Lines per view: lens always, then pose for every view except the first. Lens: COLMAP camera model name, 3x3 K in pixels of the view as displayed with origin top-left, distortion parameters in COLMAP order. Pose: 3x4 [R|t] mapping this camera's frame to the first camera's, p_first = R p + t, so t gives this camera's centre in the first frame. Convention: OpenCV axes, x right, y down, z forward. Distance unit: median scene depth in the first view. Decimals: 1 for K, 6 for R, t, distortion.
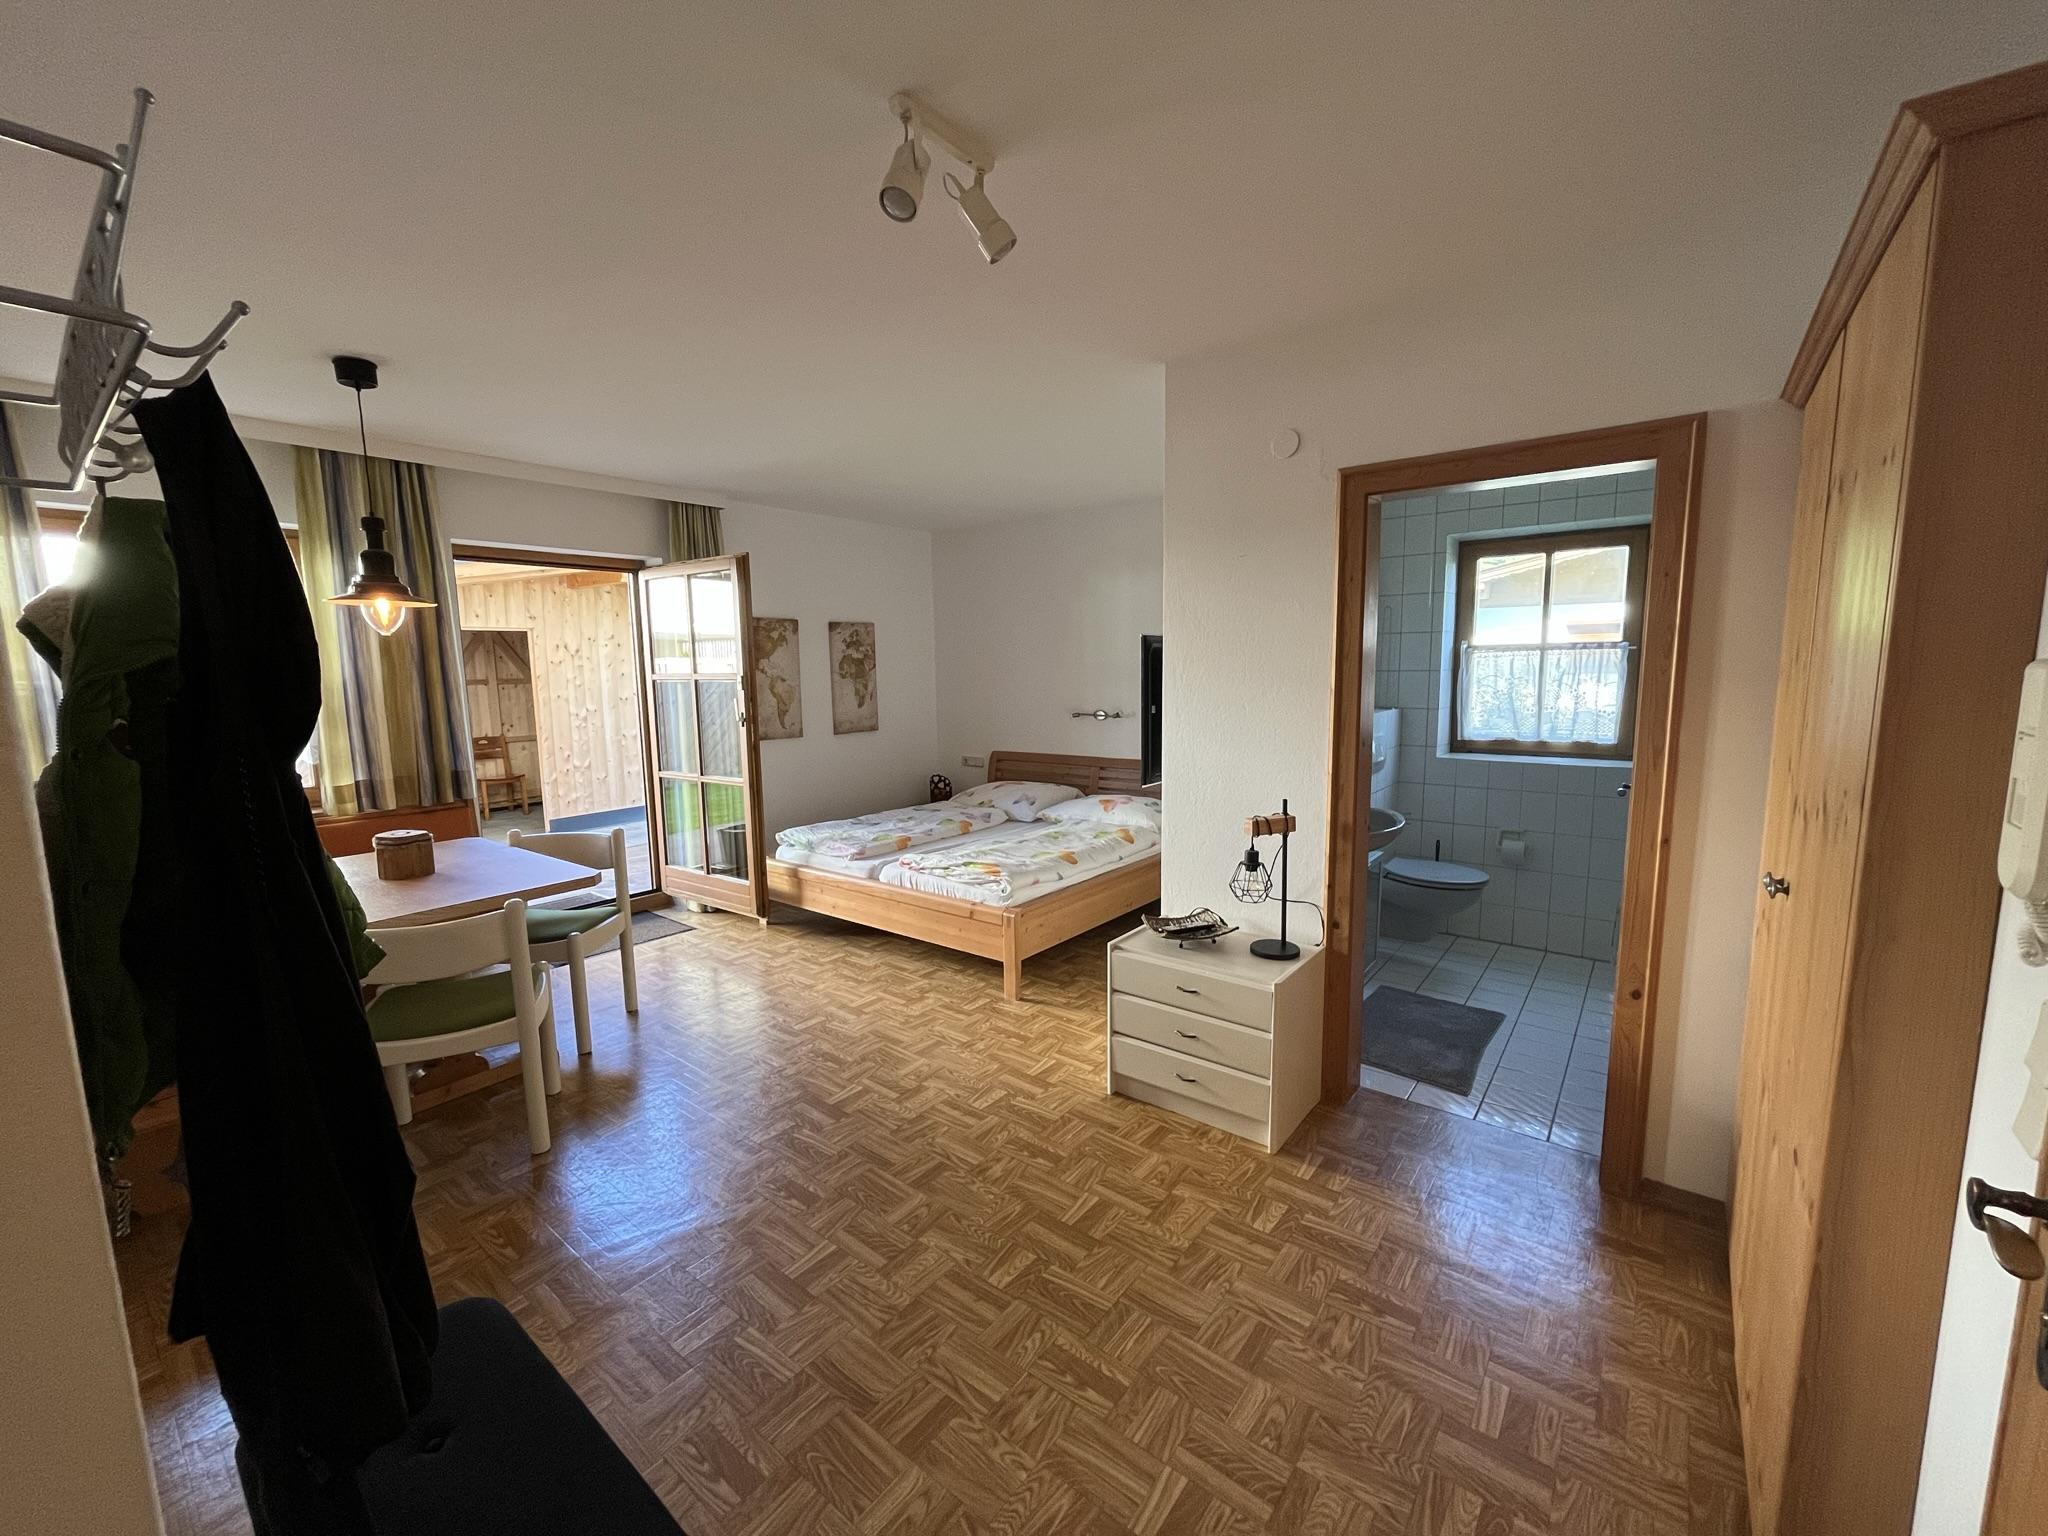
lens RADIAL K [[824.3, 0, 1024.0], [0, 824.3, 768.0], [0, 0, 1]] dist [-0.001973, -0.000159]
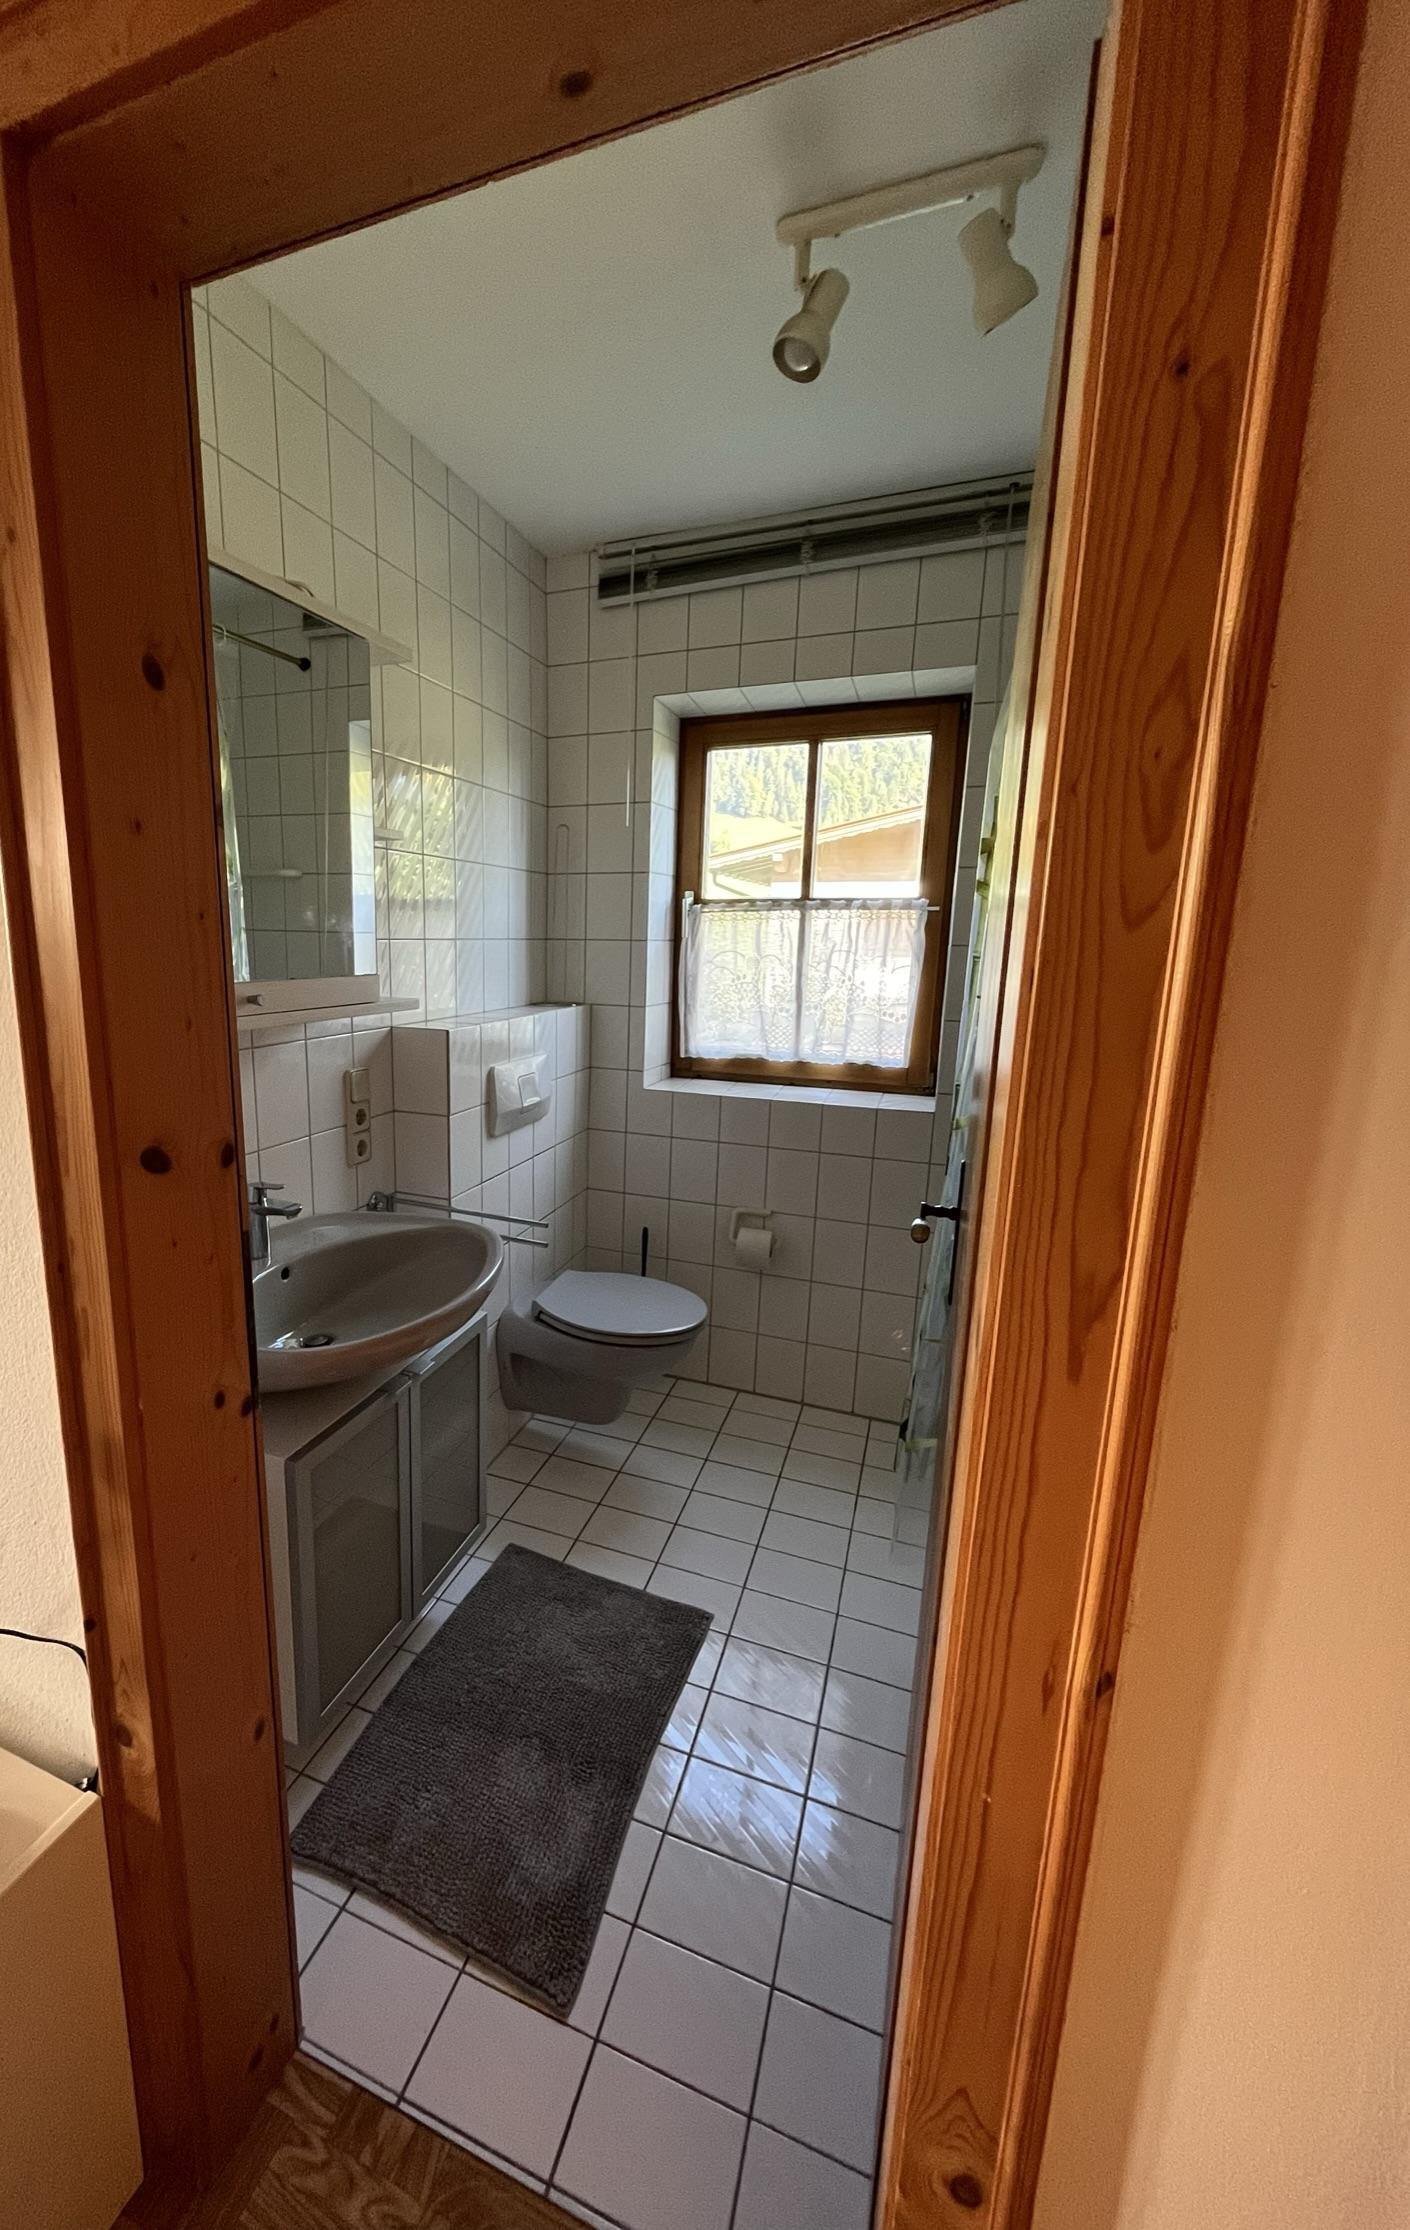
lens RADIAL K [[923.9, 0, 555.1], [0, 923.9, 1124.6], [0, 0, 1]] dist [0.000048, 0.000220]
pose [[0.965468, -0.029031, 0.258899, 0.281619], [0.009567, 0.997053, 0.076122, -0.040562], [-0.260346, -0.071017, 0.962900, 0.395473]]
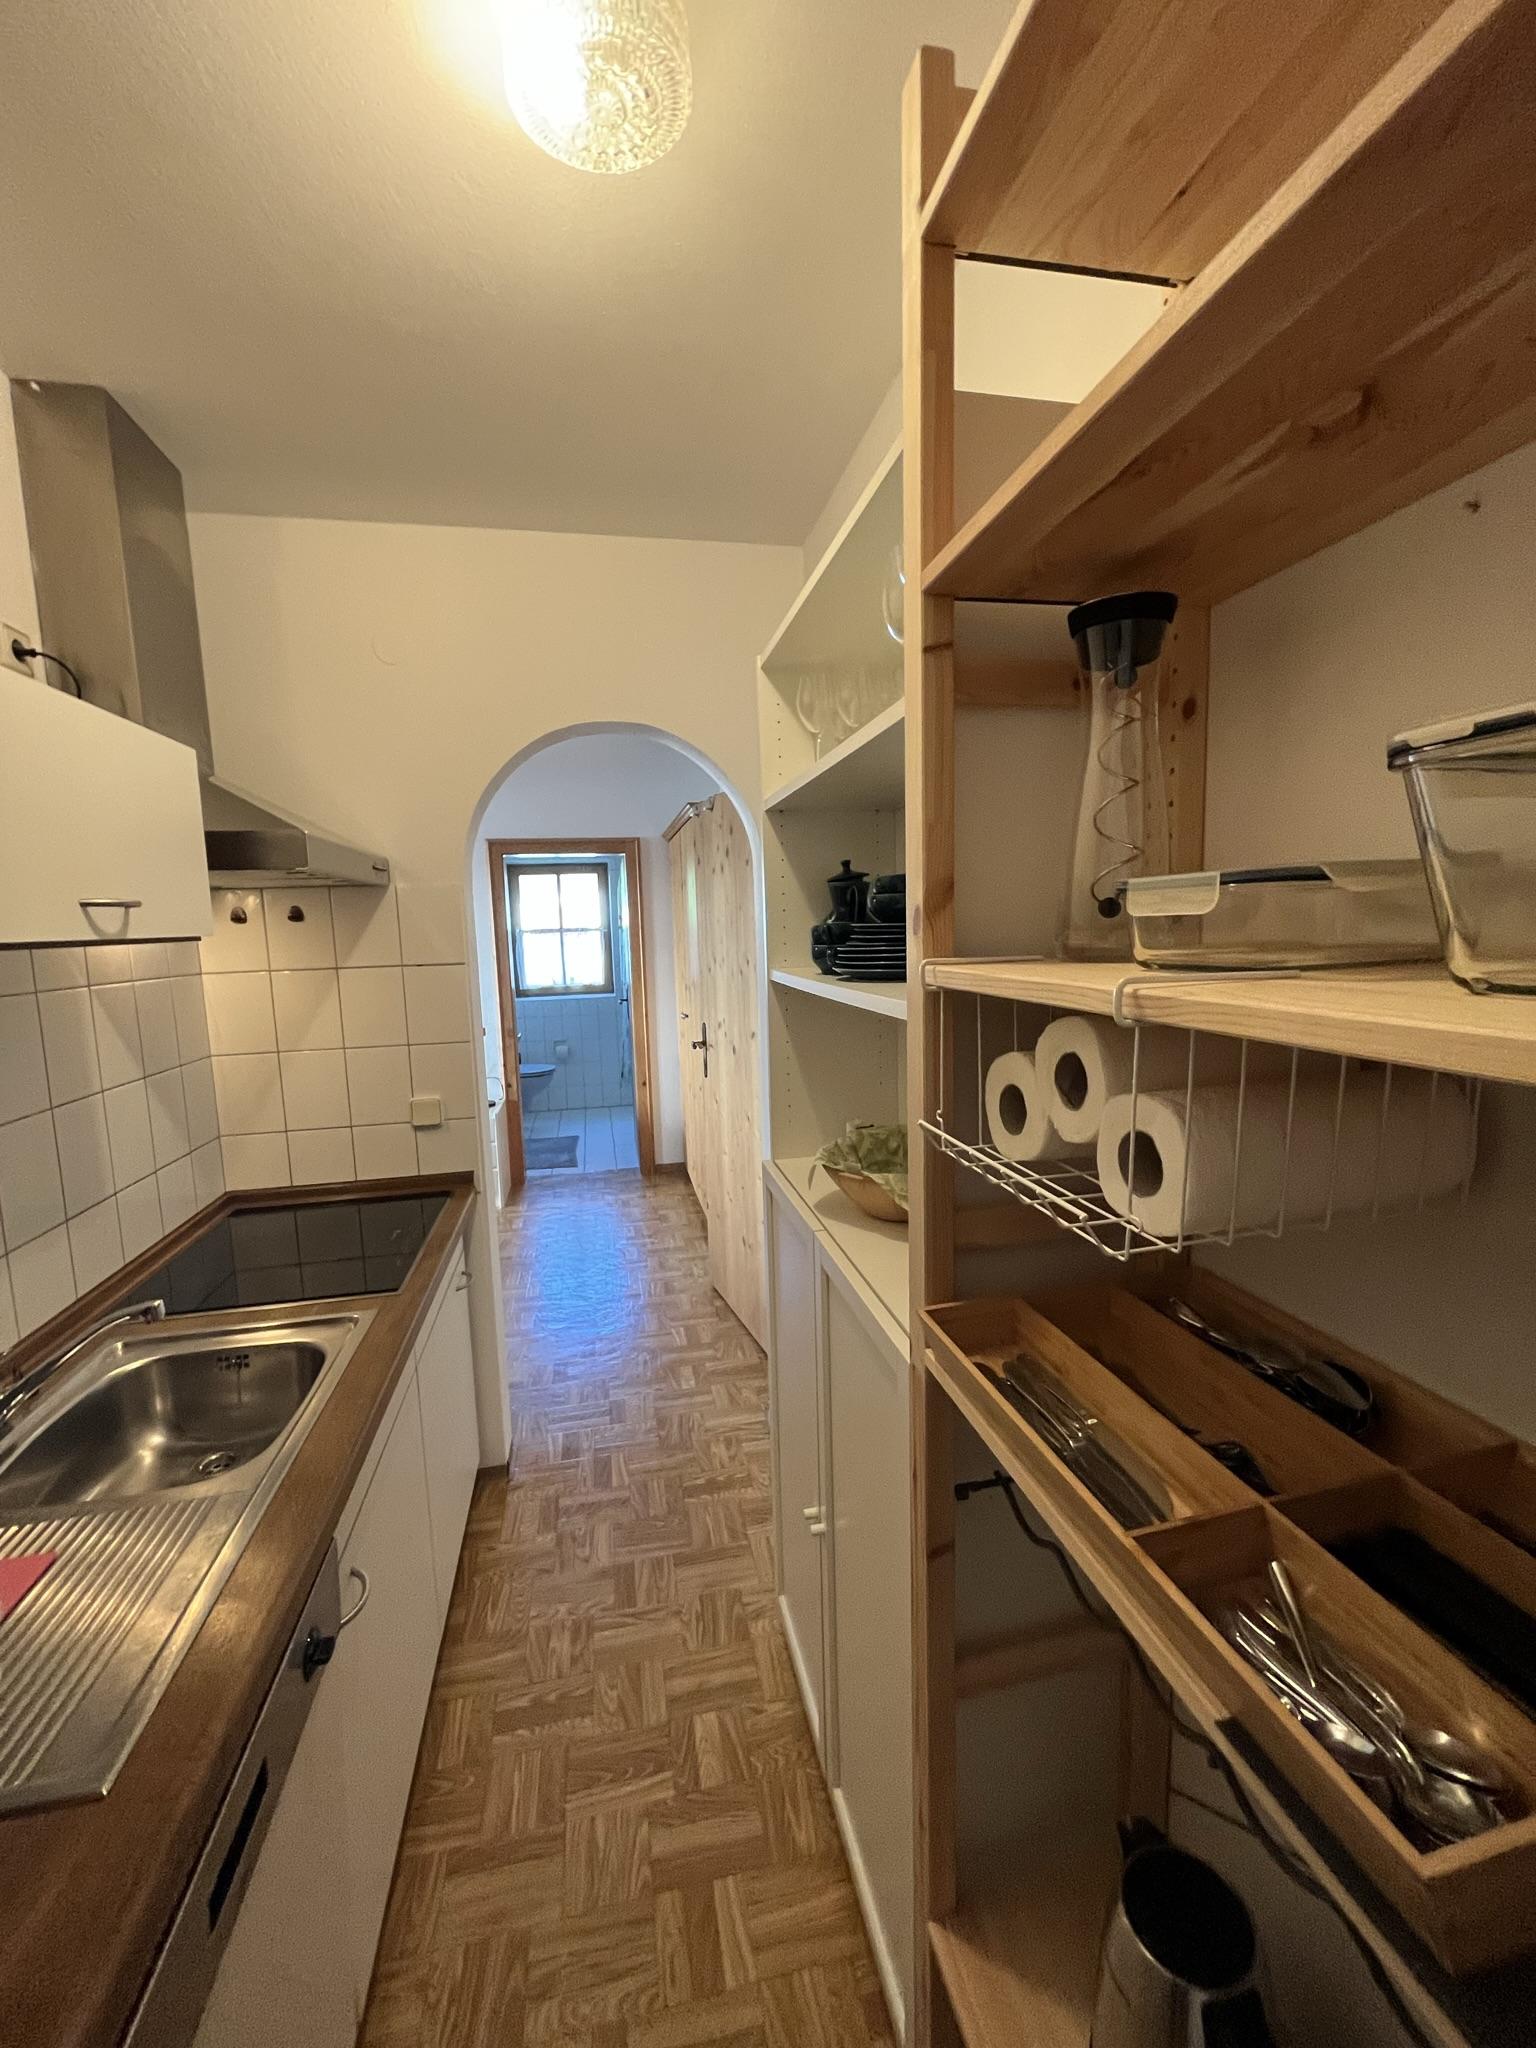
lens RADIAL K [[824.3, 0, 768.0], [0, 824.3, 1024.0], [0, 0, 1]] dist [-0.001973, -0.000159]
pose [[0.640299, -0.095539, 0.762161, -0.402683], [0.114056, 0.993061, 0.028663, 0.043317], [-0.759610, 0.068576, 0.646753, -0.396421]]
